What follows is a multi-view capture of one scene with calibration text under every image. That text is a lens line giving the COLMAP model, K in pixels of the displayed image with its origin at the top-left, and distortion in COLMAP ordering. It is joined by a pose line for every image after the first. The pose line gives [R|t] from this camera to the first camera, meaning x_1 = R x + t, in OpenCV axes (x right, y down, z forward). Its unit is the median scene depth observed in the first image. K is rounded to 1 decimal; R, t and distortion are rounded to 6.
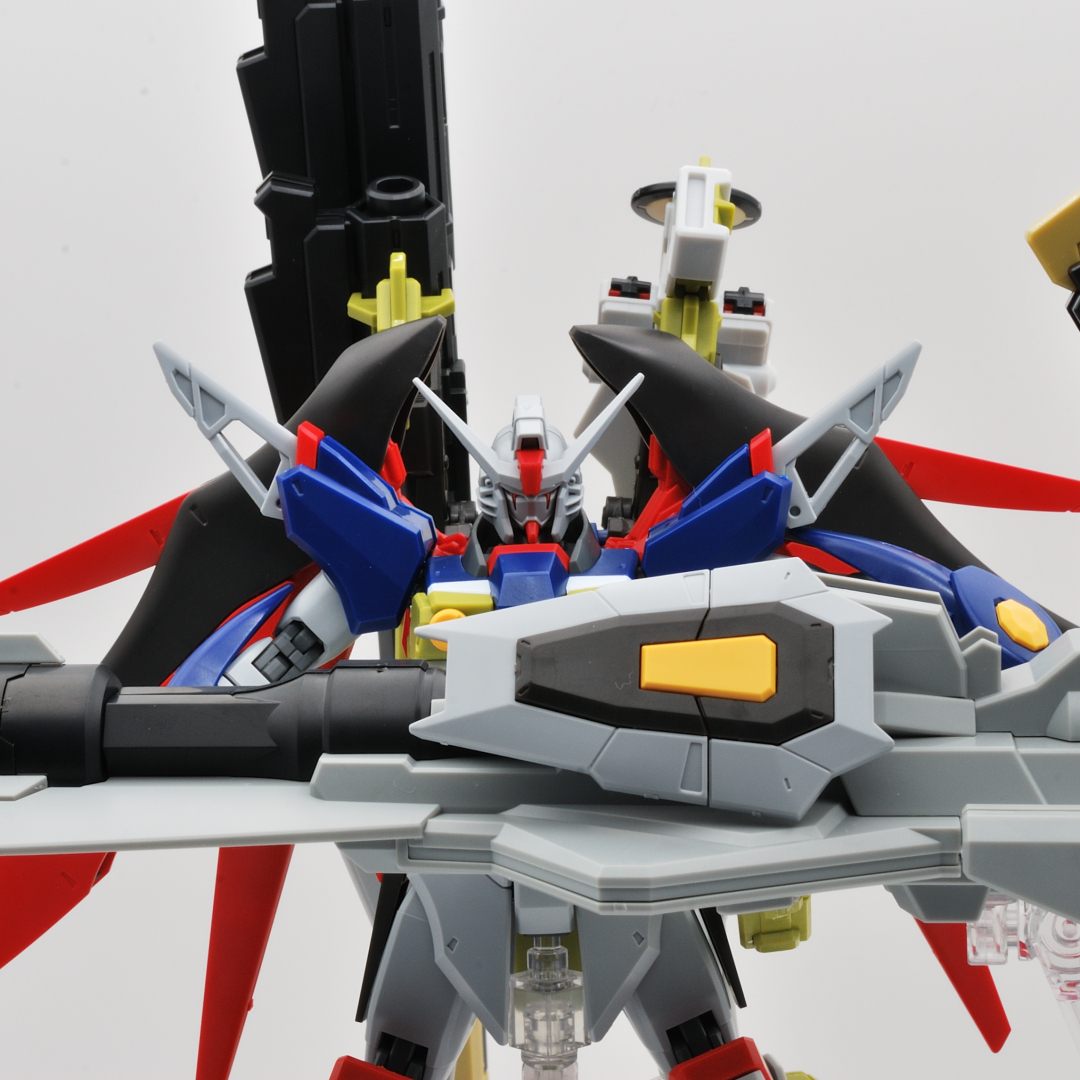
lens RADIAL K [[2923.4, 0, 540.0], [0, 2923.4, 540.0], [0, 0, 1]] dist [0.059823, -0.089017]
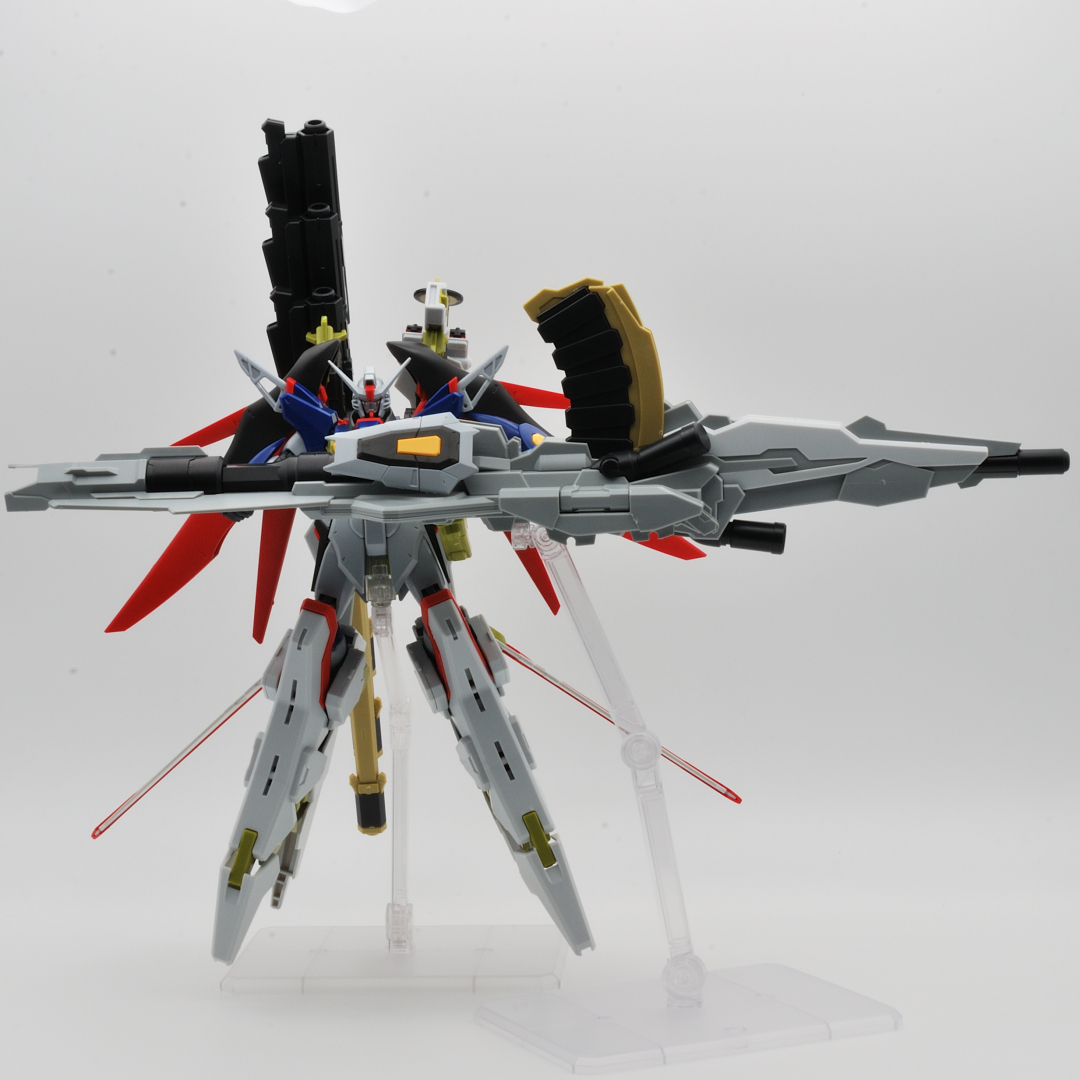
lens RADIAL K [[2414.7, 0, 540.0], [0, 2414.7, 540.0], [0, 0, 1]] dist [0.045205, -0.007237]
pose [[0.999764, -0.016650, 0.013973, 0.123963], [0.016797, 0.999804, -0.010487, 0.143605], [-0.013796, 0.010719, 0.999847, -1.305787]]
